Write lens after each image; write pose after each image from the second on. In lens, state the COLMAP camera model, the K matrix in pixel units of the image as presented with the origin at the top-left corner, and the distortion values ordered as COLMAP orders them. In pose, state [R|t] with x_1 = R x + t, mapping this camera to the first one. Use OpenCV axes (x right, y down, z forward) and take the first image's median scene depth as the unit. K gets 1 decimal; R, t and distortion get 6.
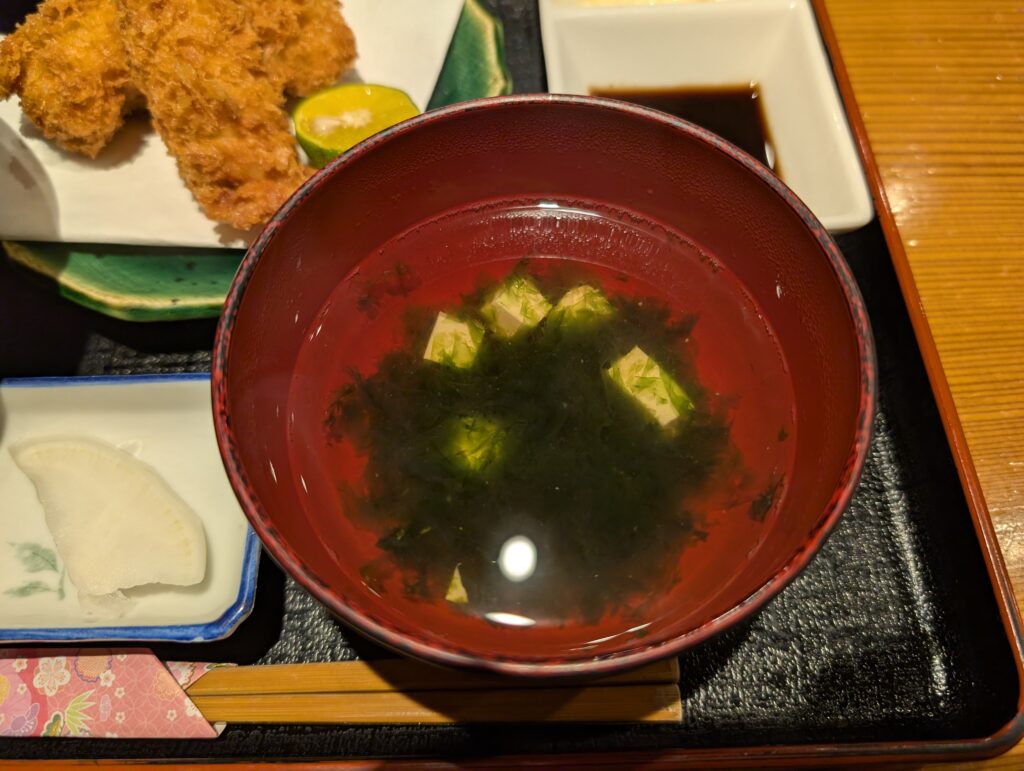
lens RADIAL K [[756.5, 0, 507.3], [0, 756.5, 378.6], [0, 0, 1]] dist [-0.041130, 0.000077]
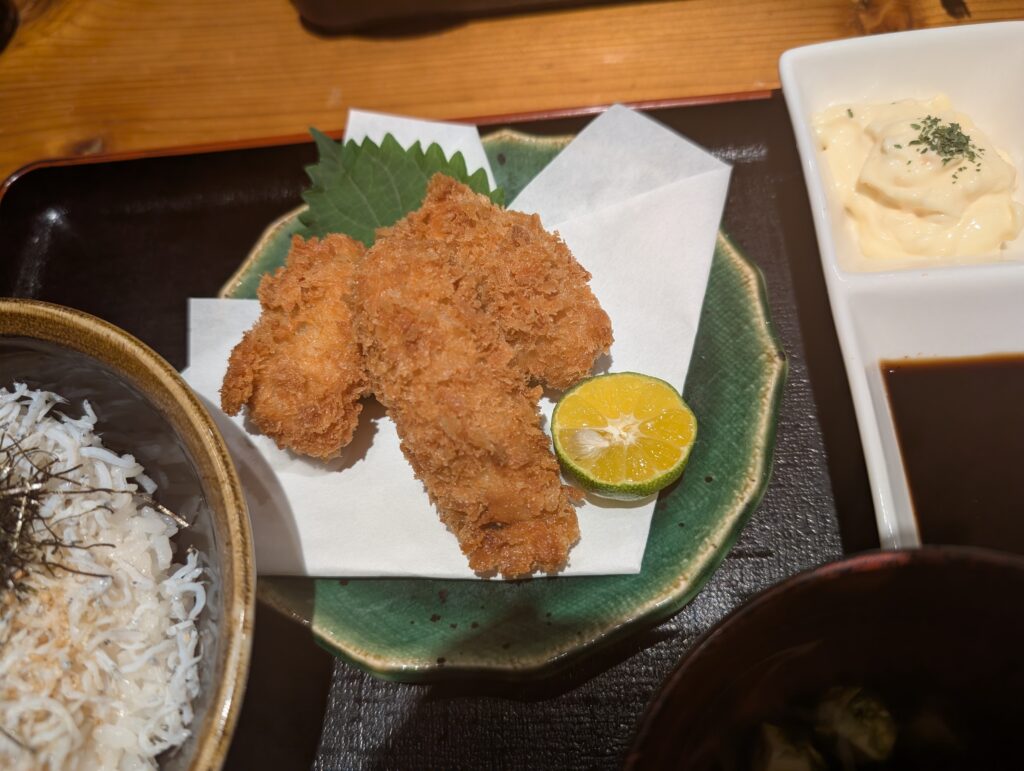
lens RADIAL K [[756.5, 0, 512.5], [0, 756.5, 385.0], [0, 0, 1]] dist [-0.041130, 0.000077]
pose [[0.993578, -0.021952, -0.111002, -0.247890], [0.026524, 0.998852, 0.039882, -0.470585], [0.109999, -0.042570, 0.993020, 0.117398]]
